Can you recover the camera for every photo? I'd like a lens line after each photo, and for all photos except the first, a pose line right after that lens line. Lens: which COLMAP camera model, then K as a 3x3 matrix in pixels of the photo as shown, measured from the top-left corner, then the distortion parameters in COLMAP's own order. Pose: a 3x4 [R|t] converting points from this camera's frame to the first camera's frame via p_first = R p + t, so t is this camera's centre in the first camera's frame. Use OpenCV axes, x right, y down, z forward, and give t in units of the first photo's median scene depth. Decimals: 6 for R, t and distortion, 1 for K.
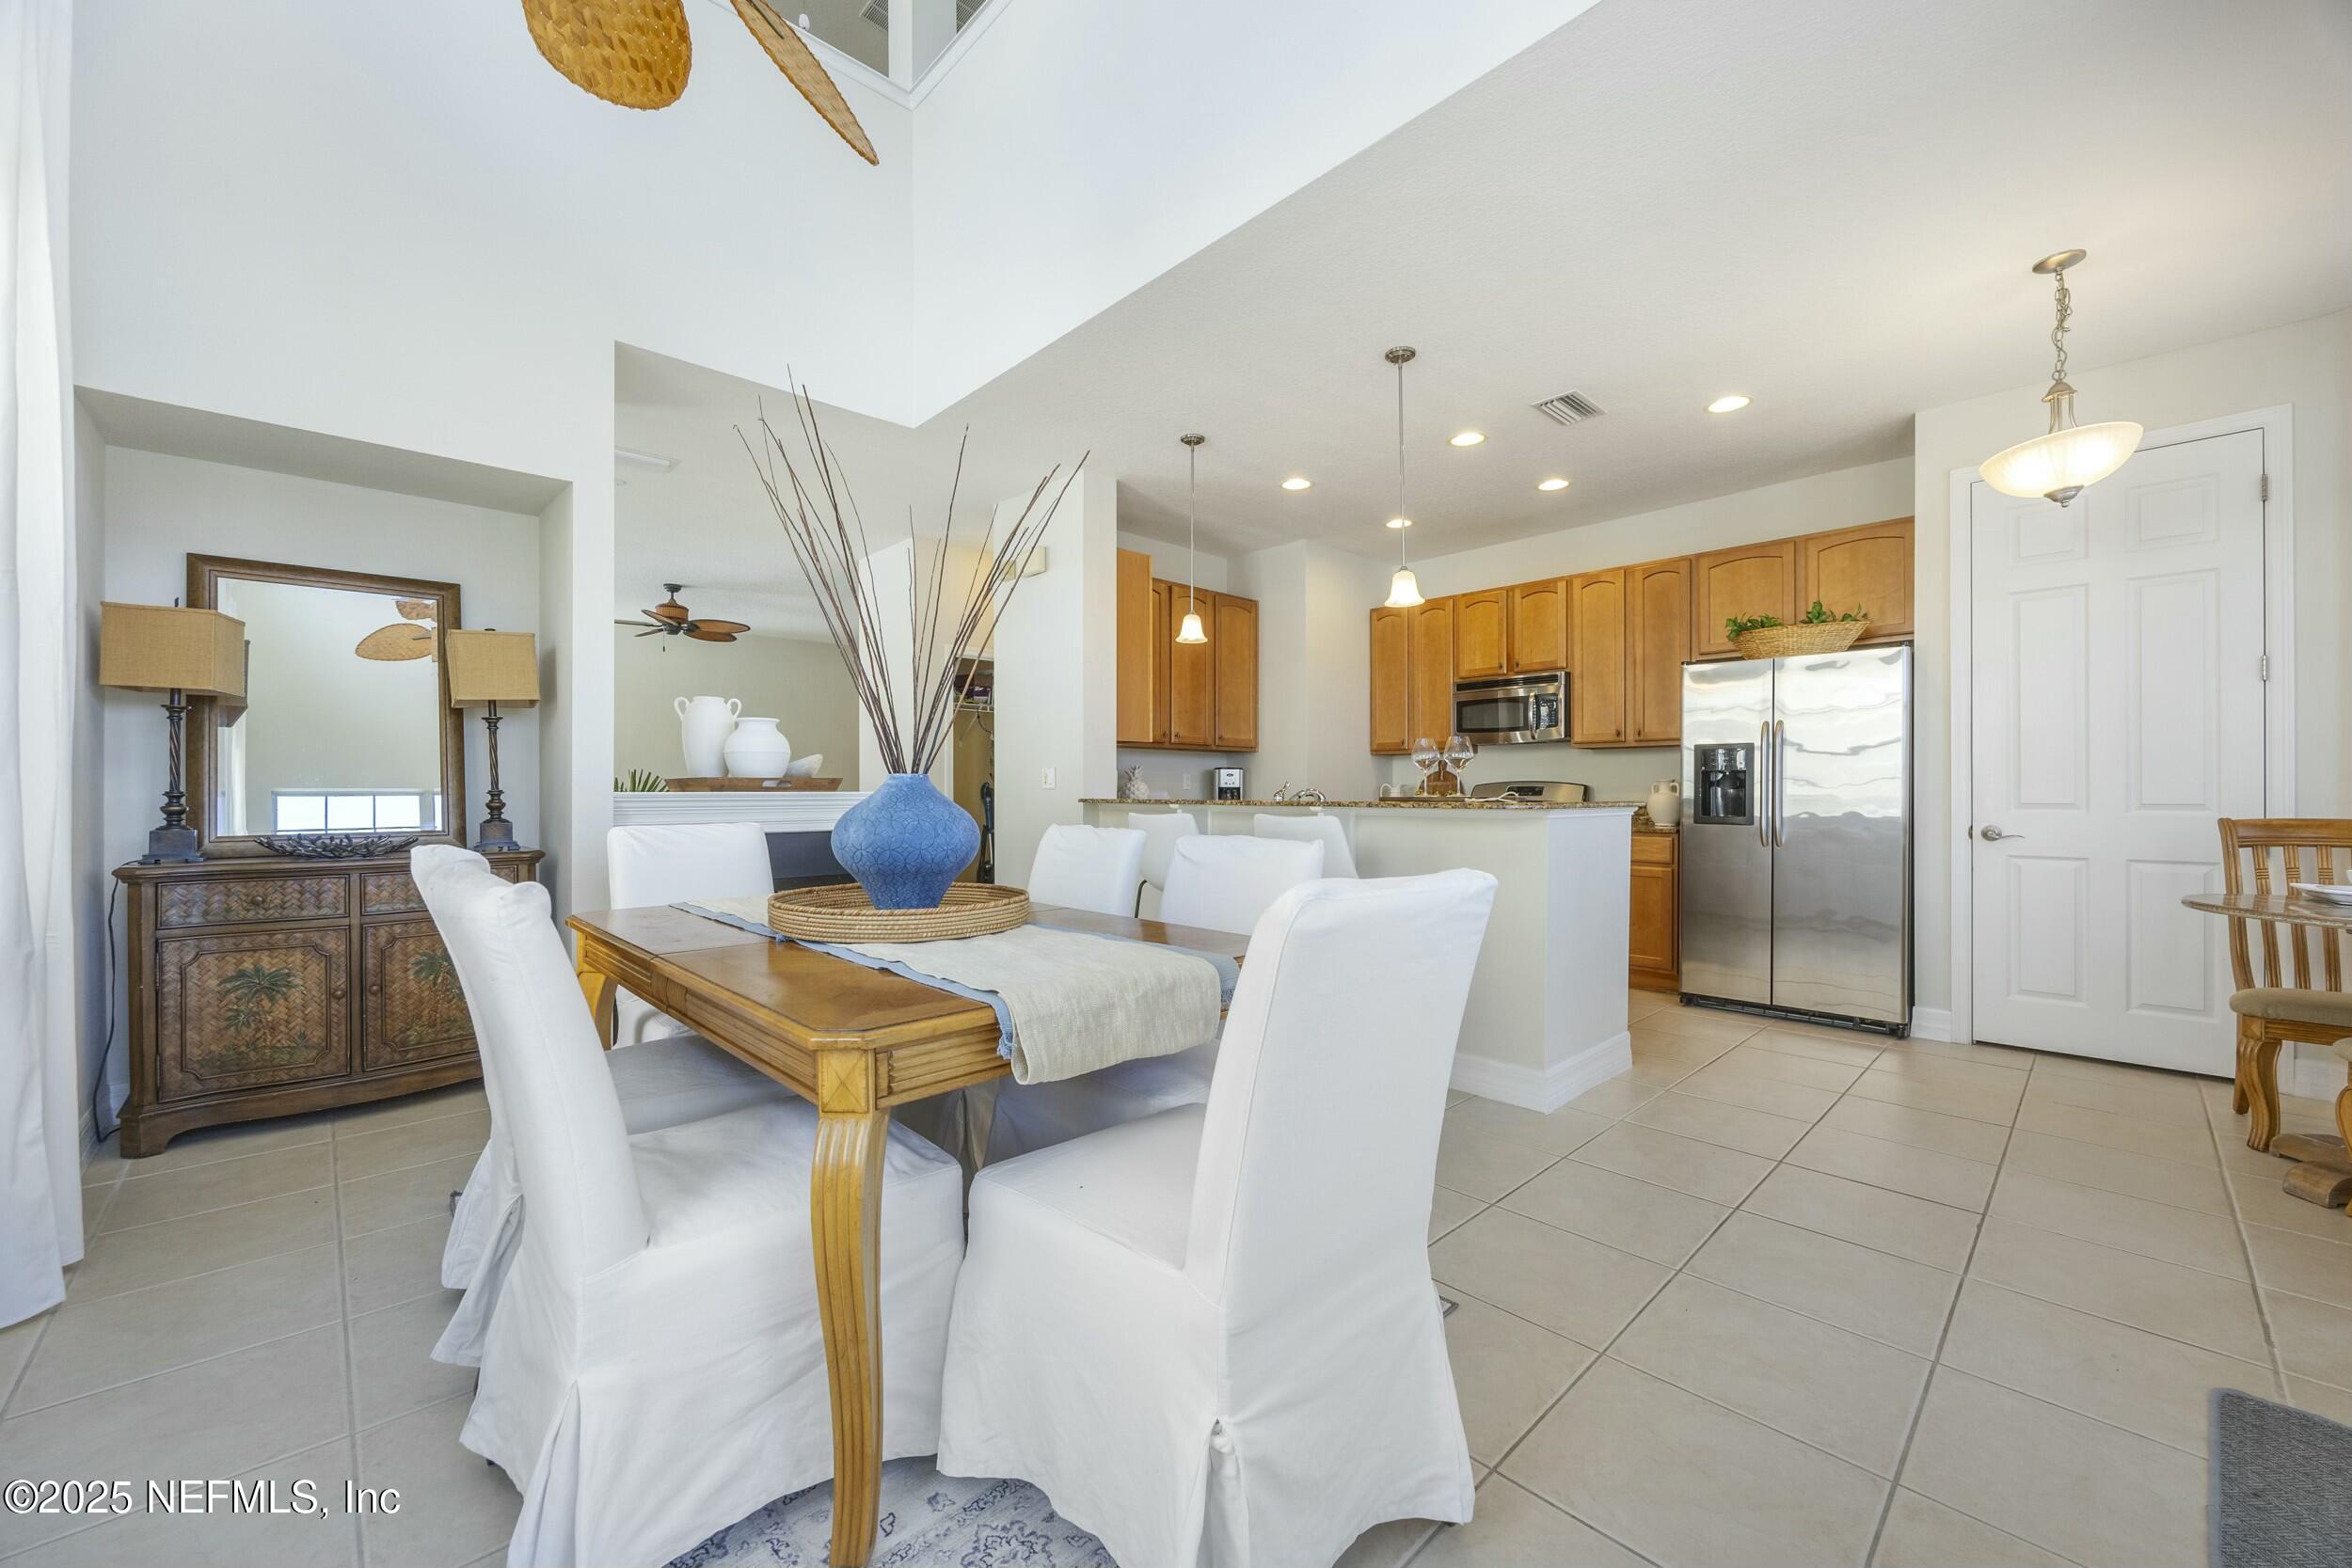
lens RADIAL K [[904.2, 0, 1156.2], [0, 904.2, 792.3], [0, 0, 1]] dist [-0.001252, 0.000904]
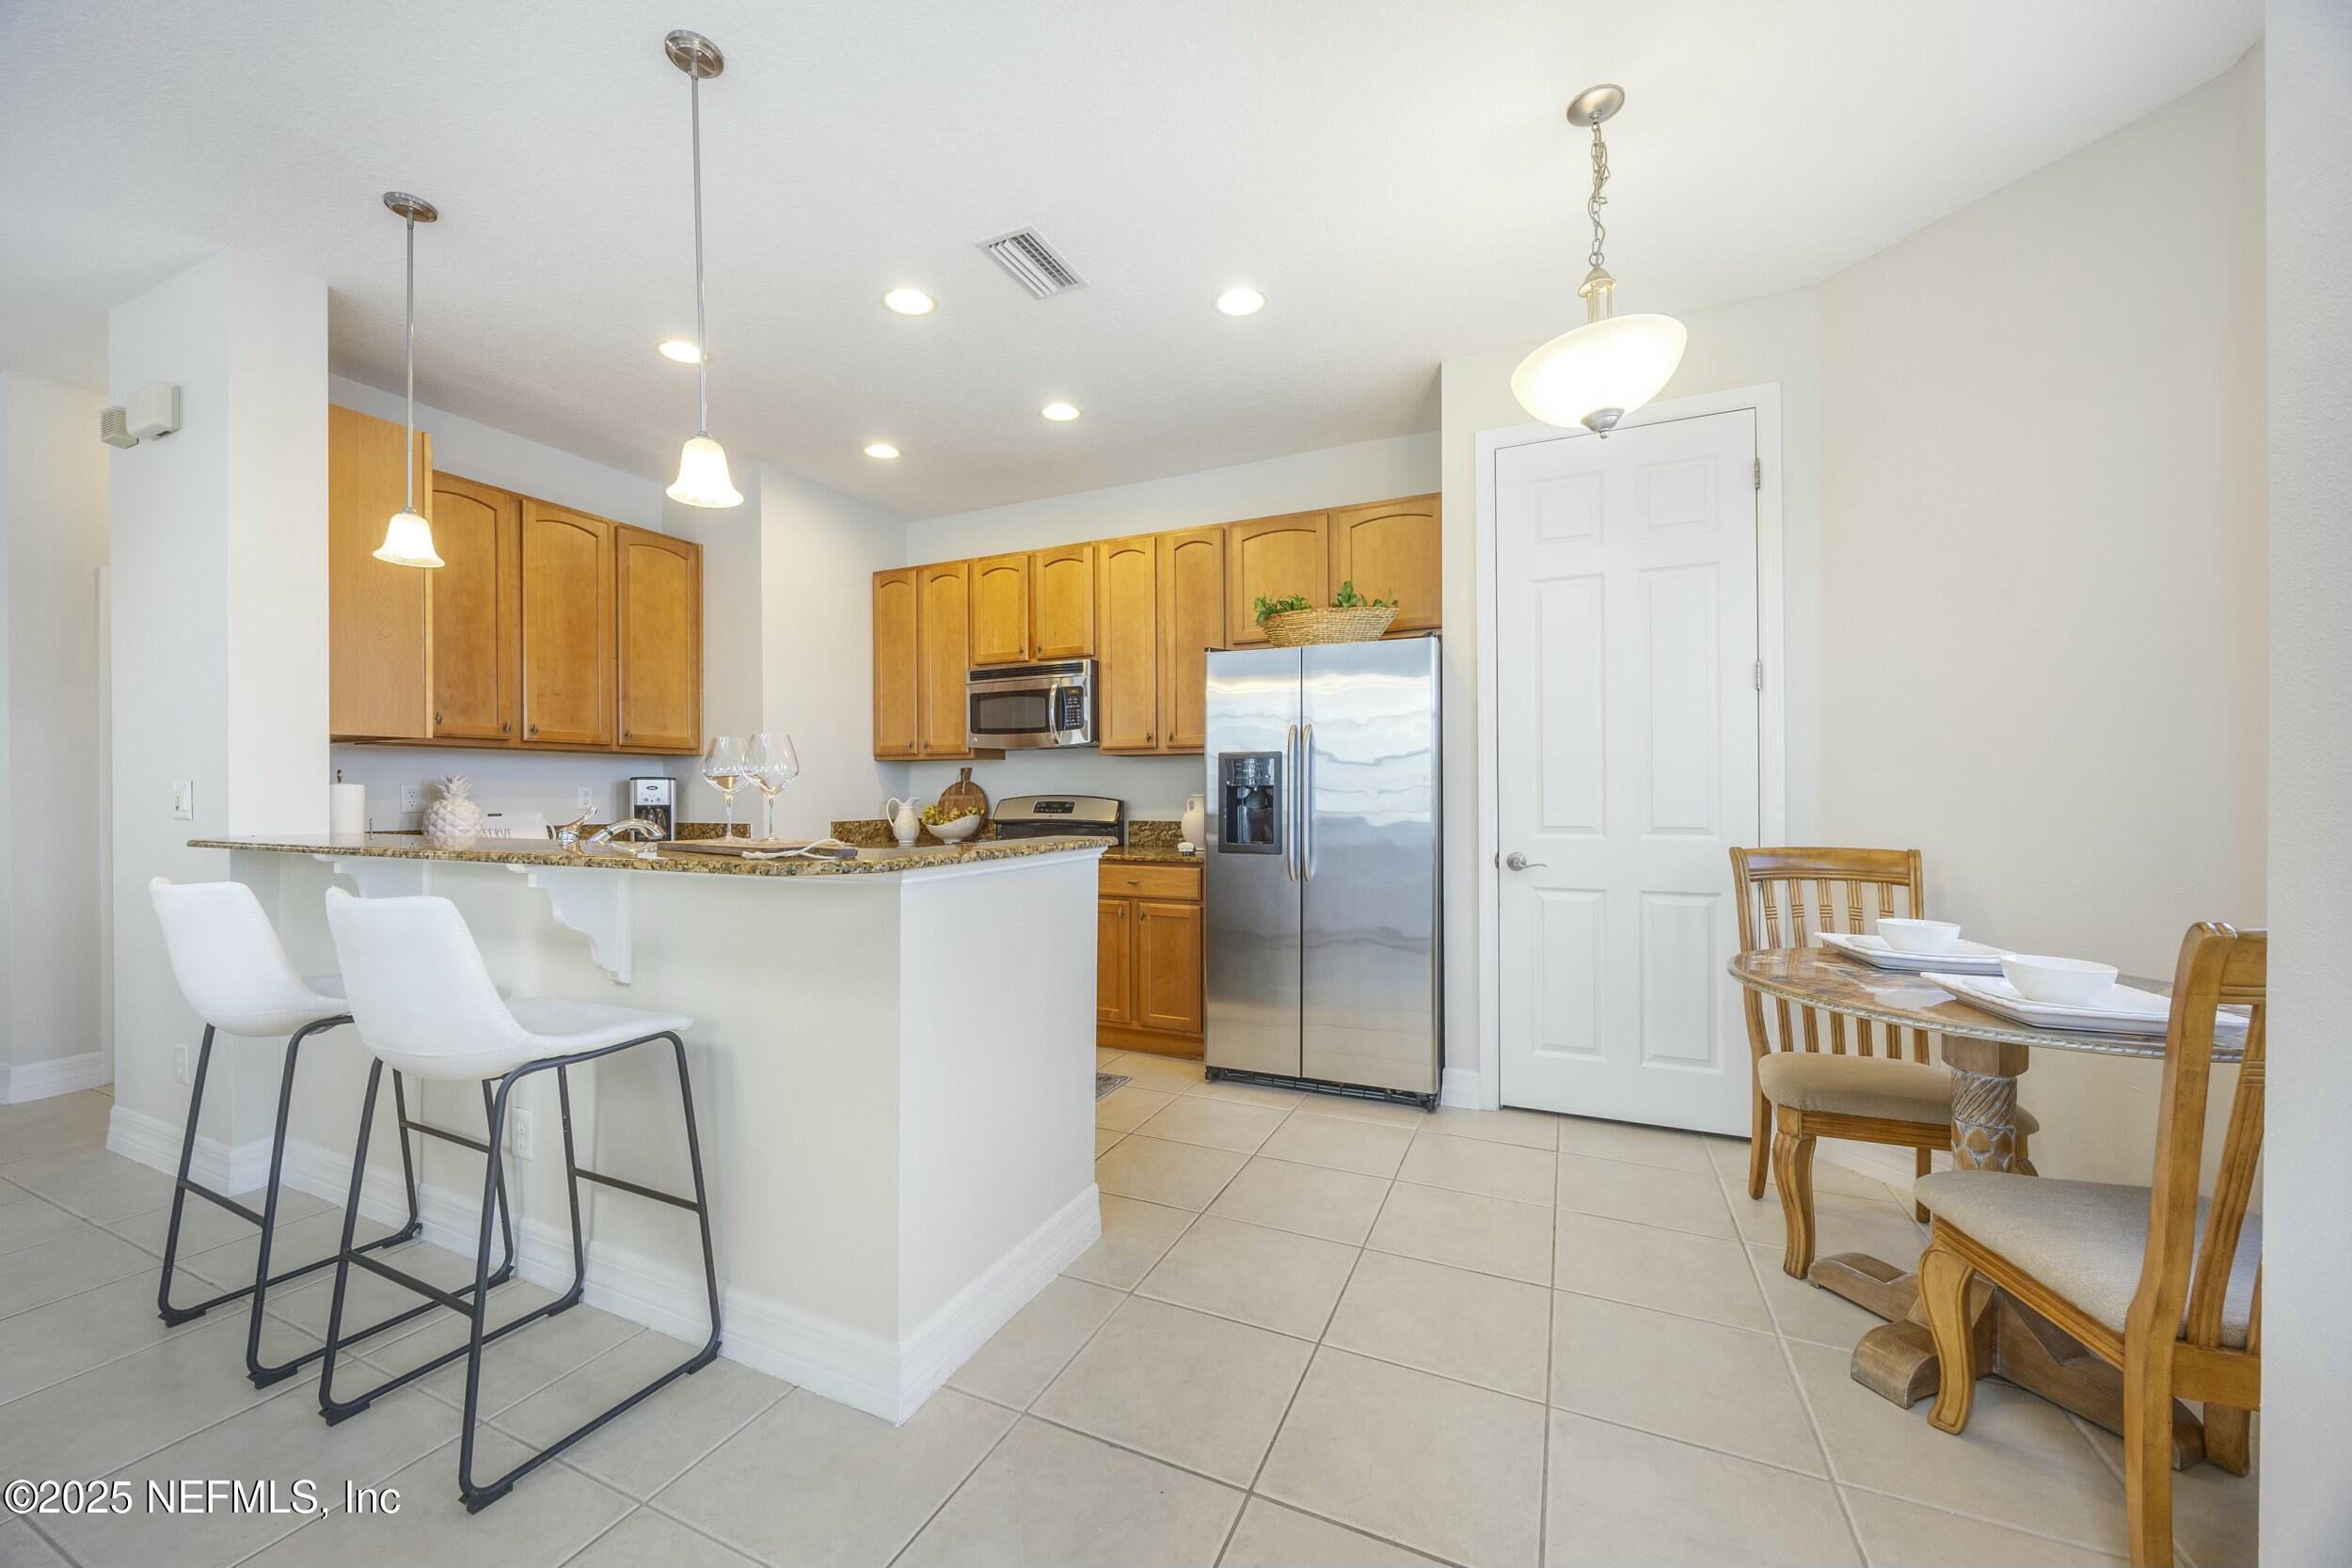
lens RADIAL K [[904.2, 0, 1139.0], [0, 904.2, 791.6], [0, 0, 1]] dist [-0.001252, 0.000904]
pose [[0.932270, -0.003951, 0.361741, 0.254156], [0.004972, 0.999986, -0.001891, -0.018419], [-0.361729, 0.003562, 0.932277, 0.298763]]
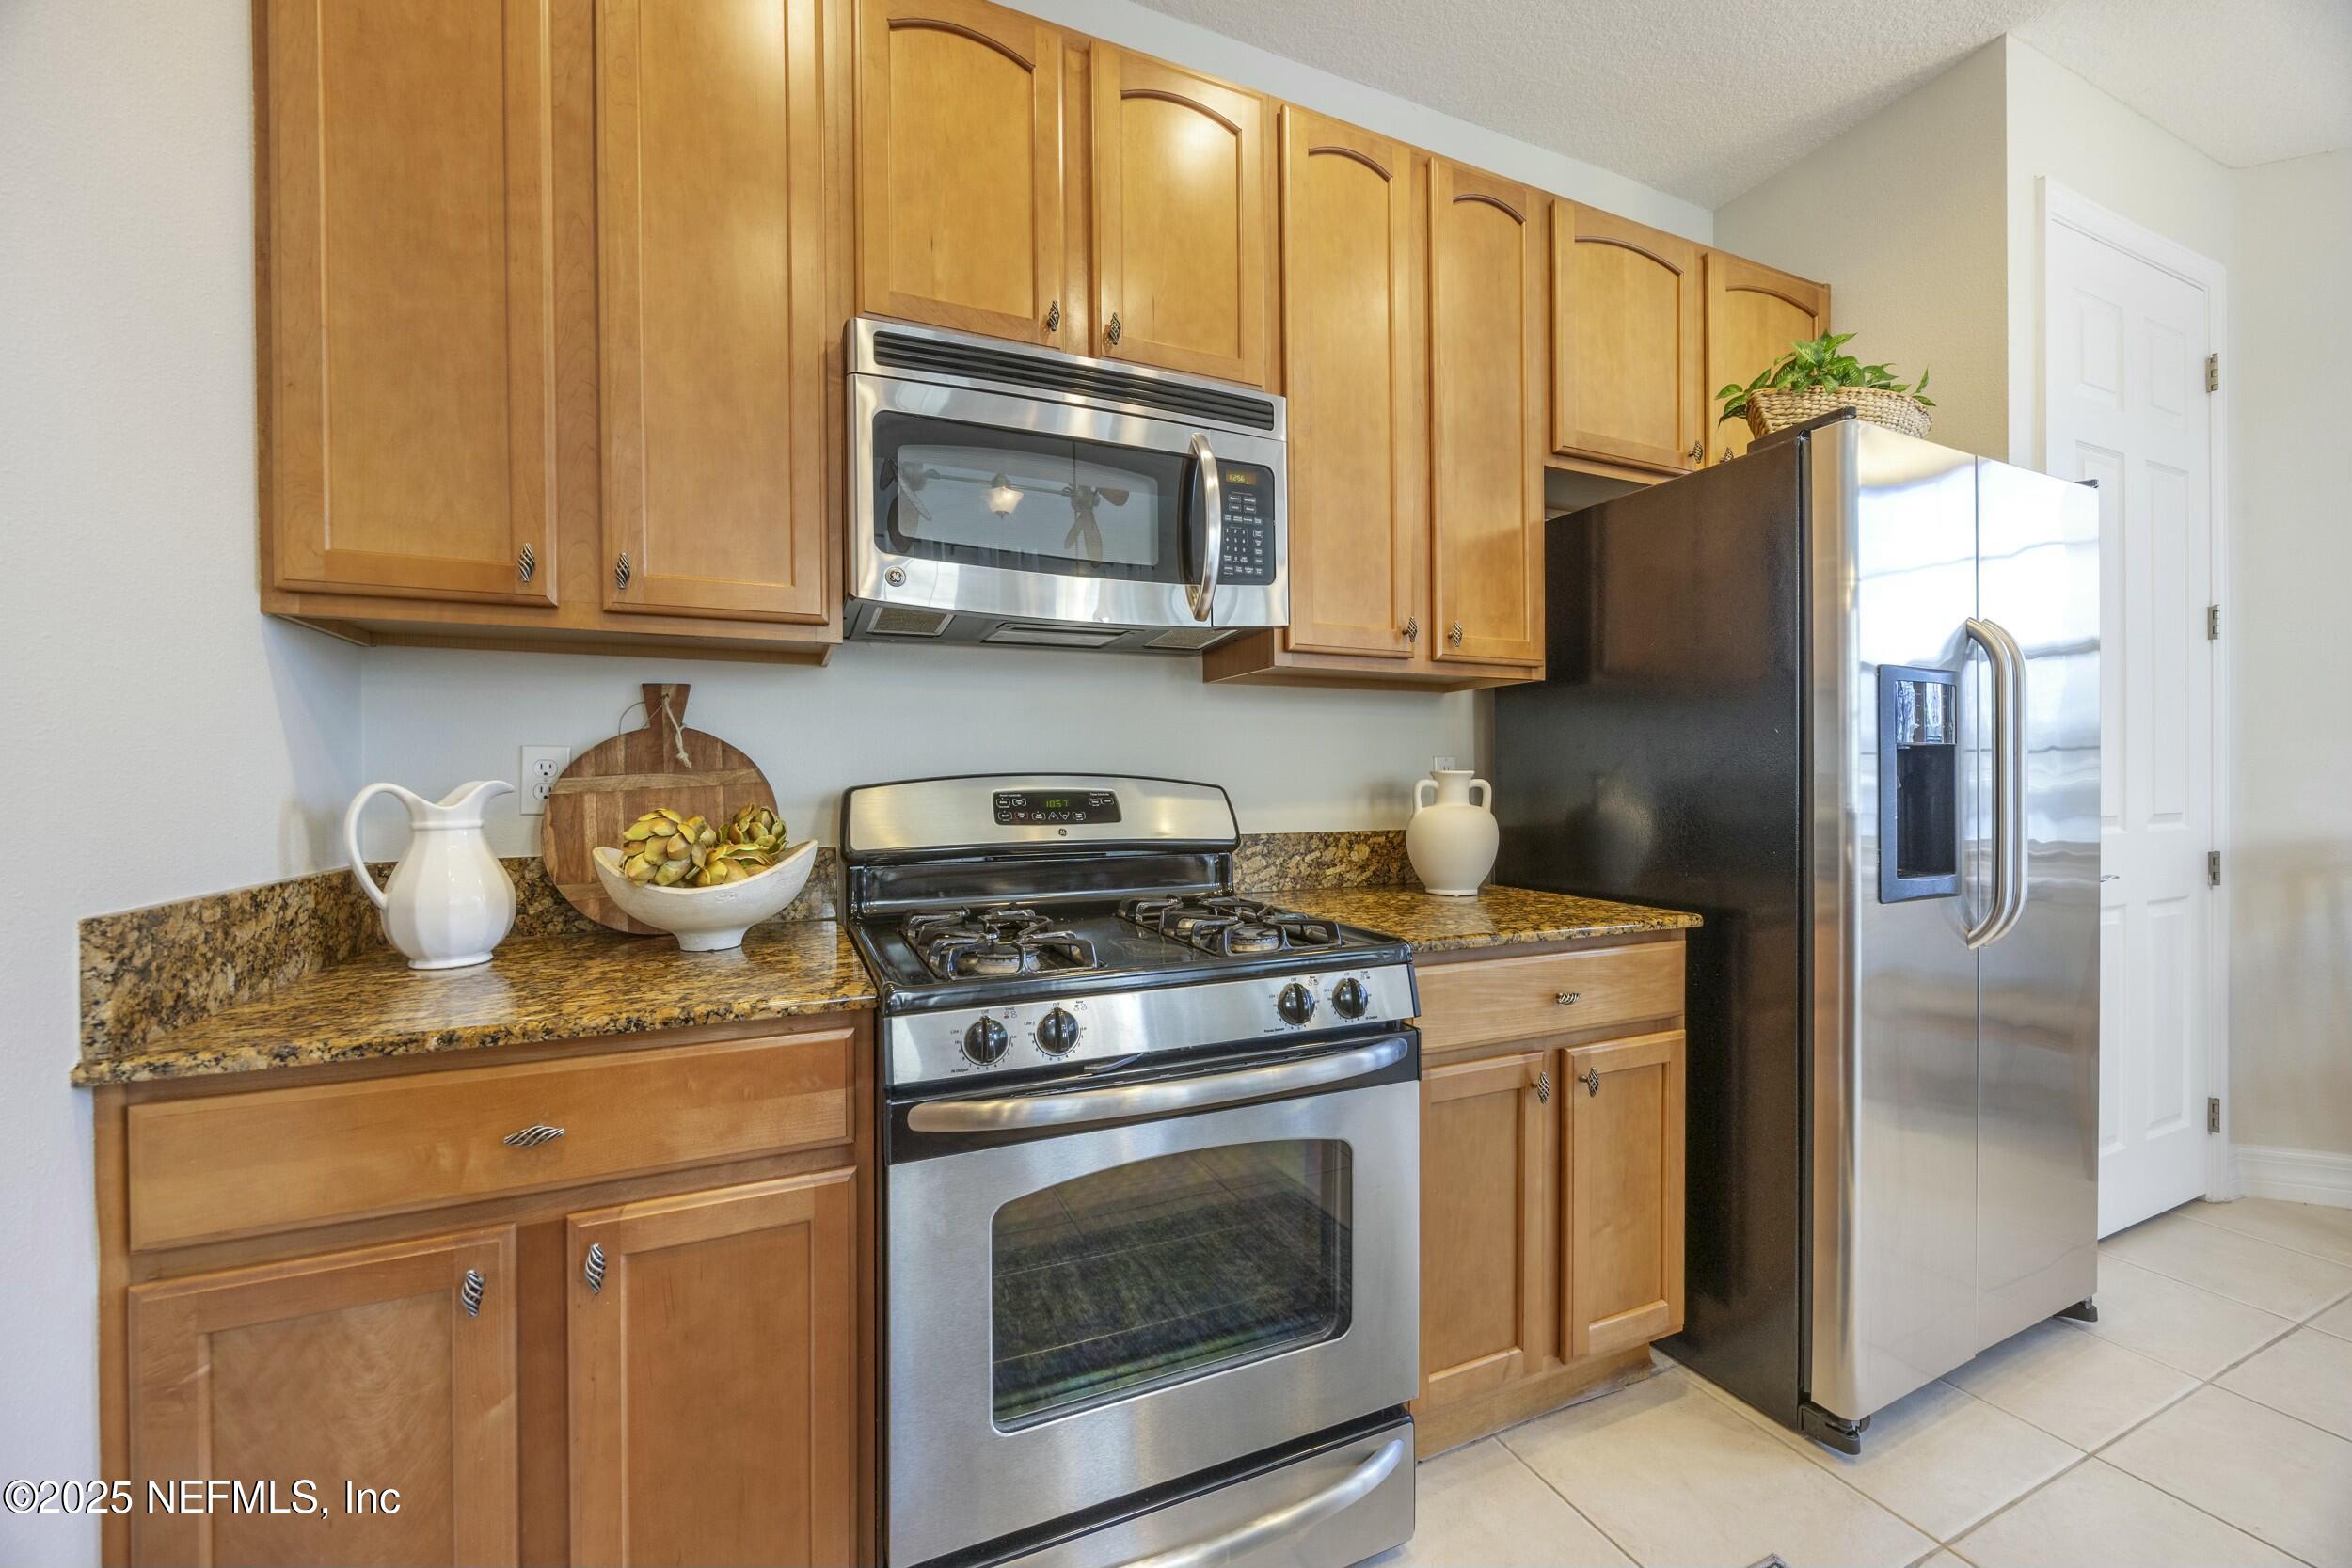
lens RADIAL K [[904.2, 0, 1178.9], [0, 904.2, 788.0], [0, 0, 1]] dist [-0.001252, 0.000904]
pose [[0.334806, -0.005616, 0.942270, 0.202918], [0.008252, 0.999961, 0.003028, -0.010977], [-0.942251, 0.006761, 0.334839, 1.180539]]
